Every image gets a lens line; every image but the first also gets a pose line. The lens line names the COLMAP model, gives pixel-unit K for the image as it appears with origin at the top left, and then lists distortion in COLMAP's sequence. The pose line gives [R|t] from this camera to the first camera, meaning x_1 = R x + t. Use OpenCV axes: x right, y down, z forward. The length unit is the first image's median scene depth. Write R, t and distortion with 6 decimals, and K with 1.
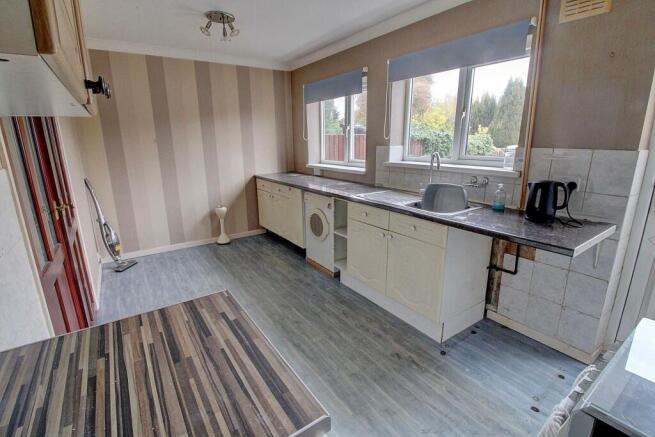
lens RADIAL K [[305.6, 0, 327.5], [0, 305.6, 218.5], [0, 0, 1]] dist [-0.012044, -0.000151]
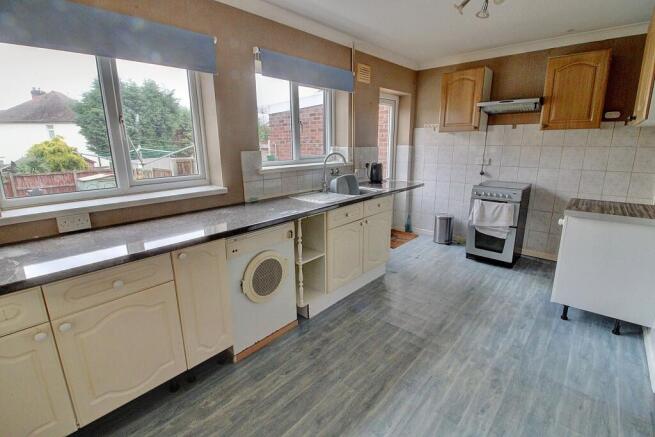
lens RADIAL K [[317.1, 0, 330.0], [0, 317.1, 214.0], [0, 0, 1]] dist [-0.009992, -0.000708]
pose [[-0.247657, -0.200068, 0.947966, -0.618239], [0.260213, 0.928760, 0.263996, -0.223176], [-0.933250, 0.312053, -0.177954, 0.897345]]
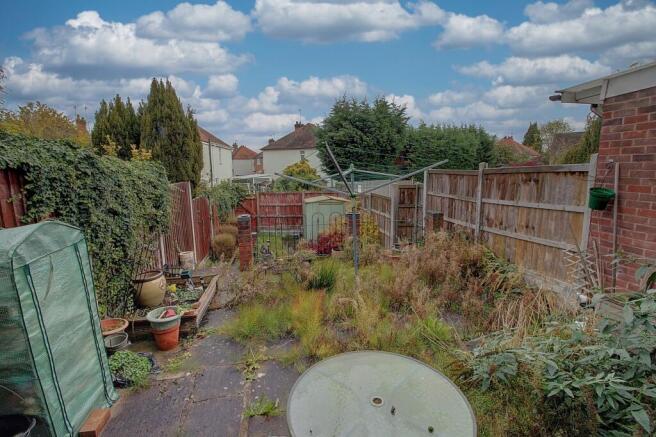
lens RADIAL K [[306.0, 0, 328.0], [0, 306.0, 218.5], [0, 0, 1]] dist [-0.012044, -0.000151]
pose [[0.395536, -0.141233, 0.907527, 0.283964], [0.237893, 0.970139, 0.047294, -0.272923], [-0.887107, 0.197188, 0.417323, 1.106836]]
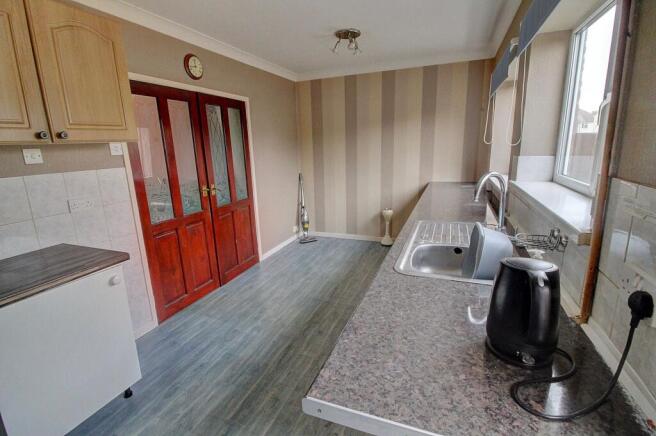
lens RADIAL K [[306.0, 0, 328.0], [0, 306.0, 218.0], [0, 0, 1]] dist [-0.012044, -0.000151]
pose [[0.559208, 0.185777, -0.807944, 0.446930], [-0.189253, 0.977442, 0.093762, -0.081332], [0.807136, 0.100474, 0.581752, 0.284034]]
